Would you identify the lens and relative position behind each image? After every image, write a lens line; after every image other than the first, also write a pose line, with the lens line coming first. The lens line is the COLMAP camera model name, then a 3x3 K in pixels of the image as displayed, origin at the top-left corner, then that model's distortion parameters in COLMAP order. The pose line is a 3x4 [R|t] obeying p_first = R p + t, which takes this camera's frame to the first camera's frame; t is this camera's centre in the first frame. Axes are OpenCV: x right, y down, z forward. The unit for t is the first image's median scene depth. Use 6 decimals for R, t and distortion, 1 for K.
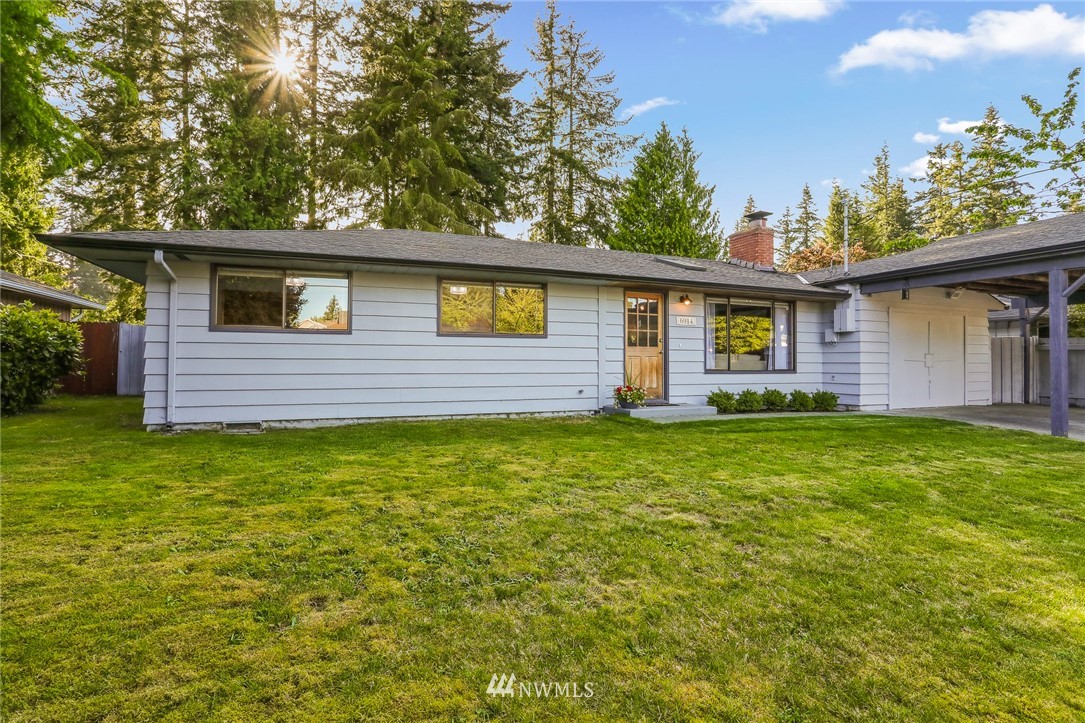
lens RADIAL K [[538.8, 0, 542.5], [0, 538.8, 361.5], [0, 0, 1]] dist [-0.045839, 0.023092]
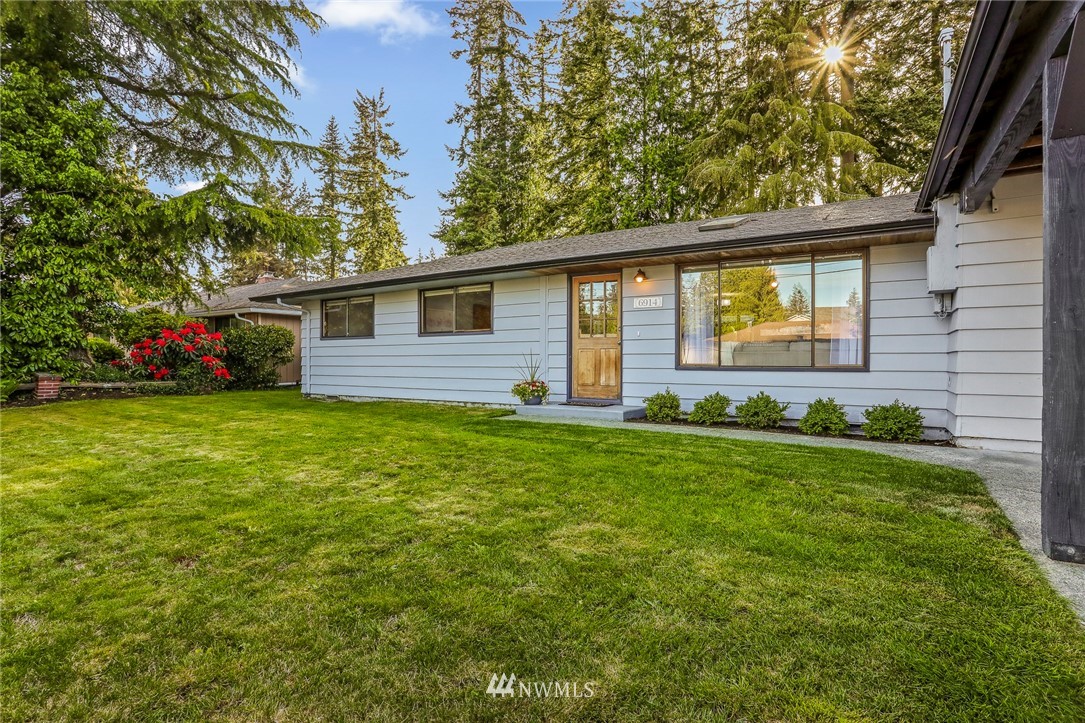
lens RADIAL K [[538.8, 0, 542.5], [0, 538.8, 361.5], [0, 0, 1]] dist [-0.045839, 0.023092]
pose [[0.575112, 0.002945, -0.818069, 0.838254], [0.012737, 0.999840, 0.012554, -0.000310], [0.817975, -0.017640, 0.574983, 0.434343]]
